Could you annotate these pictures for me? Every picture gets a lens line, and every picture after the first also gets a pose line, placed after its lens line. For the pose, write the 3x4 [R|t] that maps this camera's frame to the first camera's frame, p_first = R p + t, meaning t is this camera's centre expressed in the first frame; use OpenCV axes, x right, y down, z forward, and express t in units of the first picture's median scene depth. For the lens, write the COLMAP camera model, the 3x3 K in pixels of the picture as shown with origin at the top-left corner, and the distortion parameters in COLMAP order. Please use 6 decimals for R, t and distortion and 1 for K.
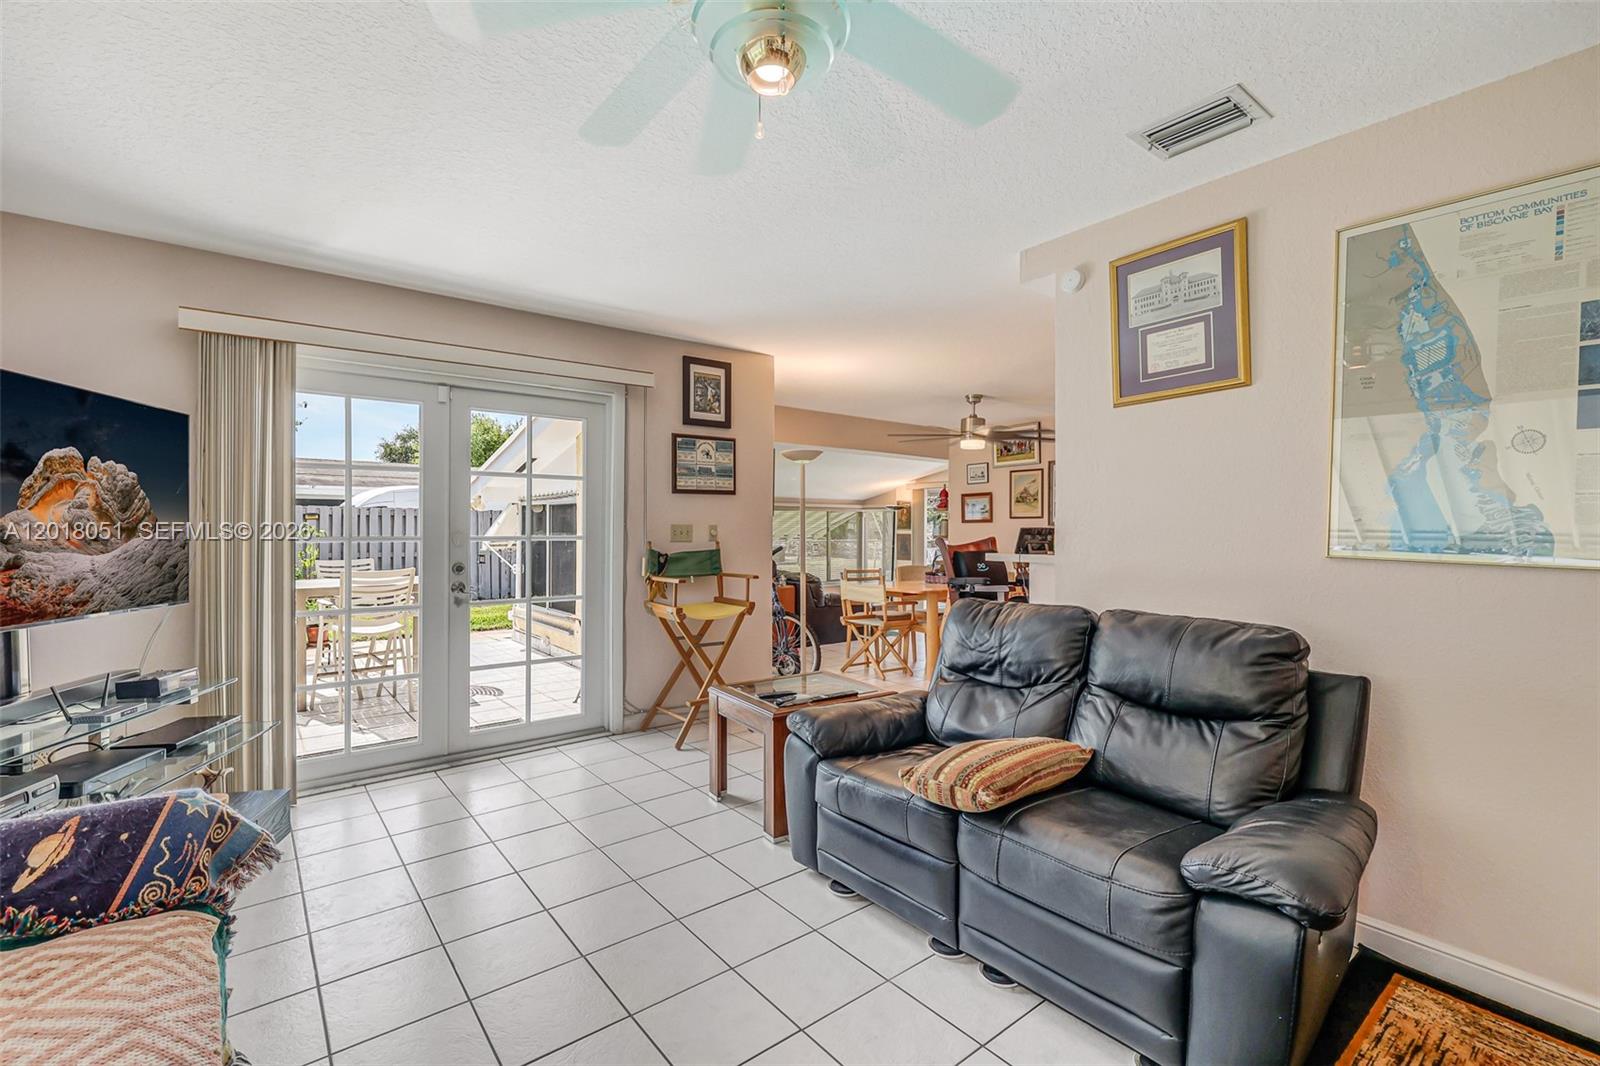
lens RADIAL K [[695.1, 0, 785.3], [0, 695.1, 529.3], [0, 0, 1]] dist [-0.002039, 0.000046]
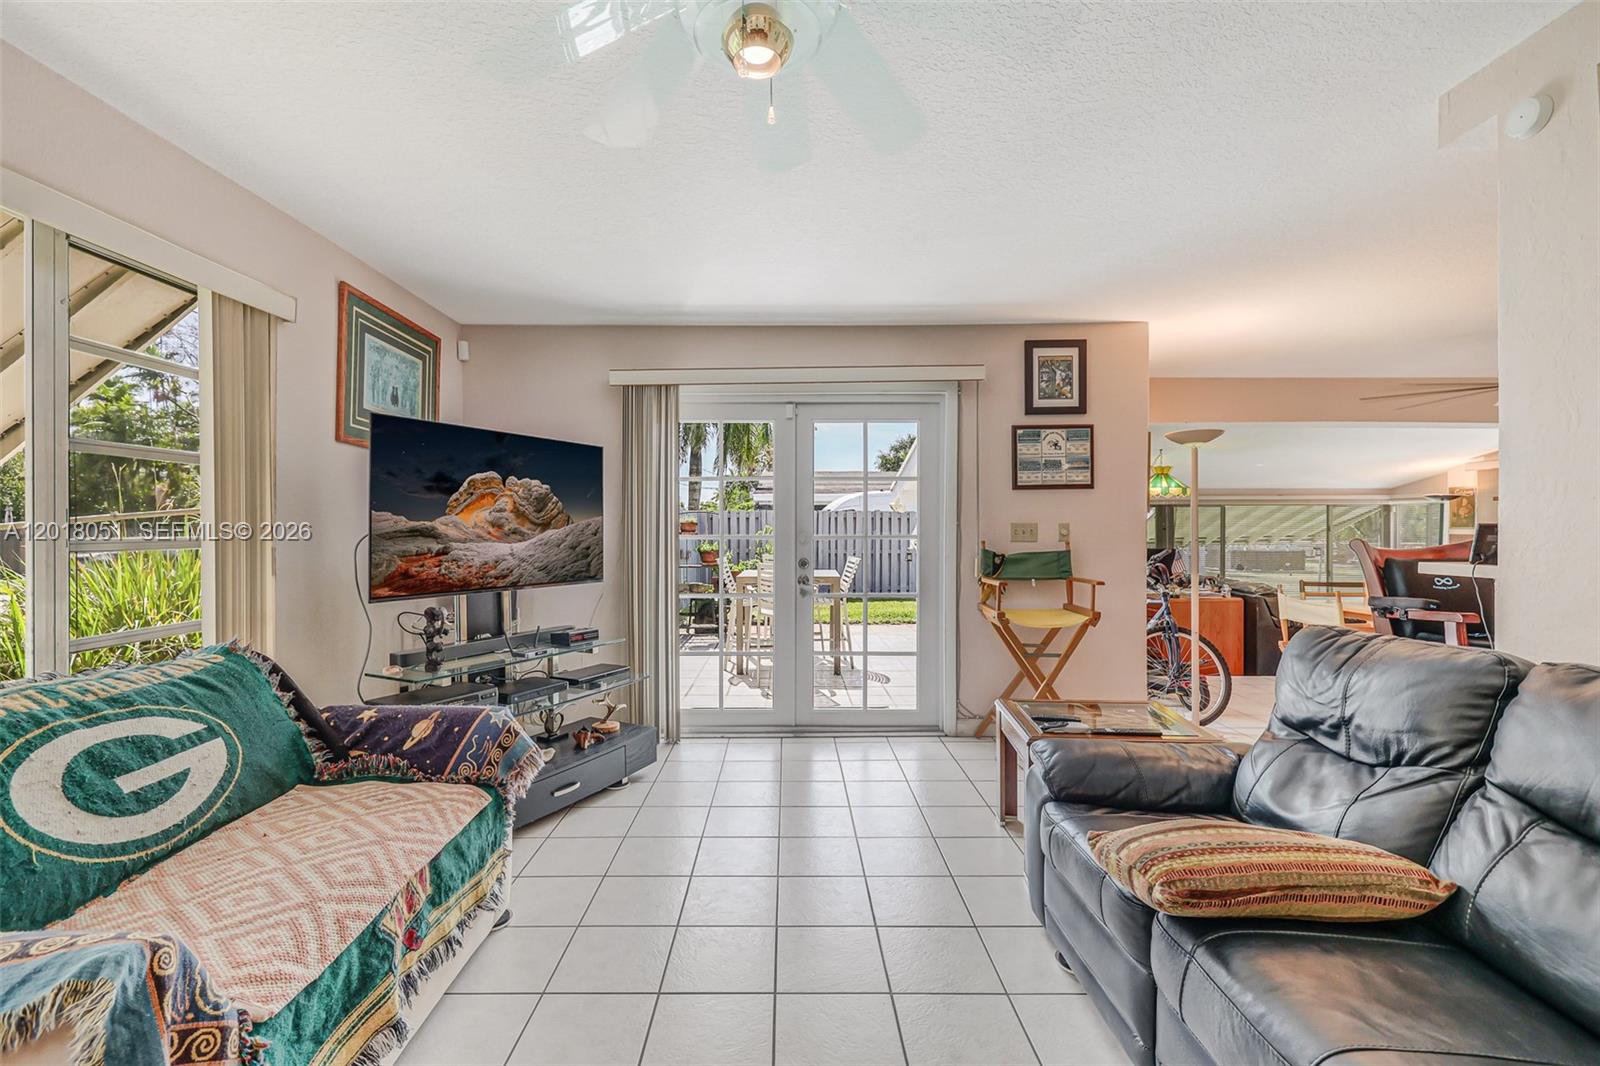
lens RADIAL K [[695.1, 0, 785.3], [0, 695.1, 529.3], [0, 0, 1]] dist [-0.002039, 0.000046]
pose [[0.784416, -0.002520, -0.620230, 0.263755], [0.002512, 0.999996, -0.000886, 0.002003], [0.620230, -0.000863, 0.784420, 0.114228]]
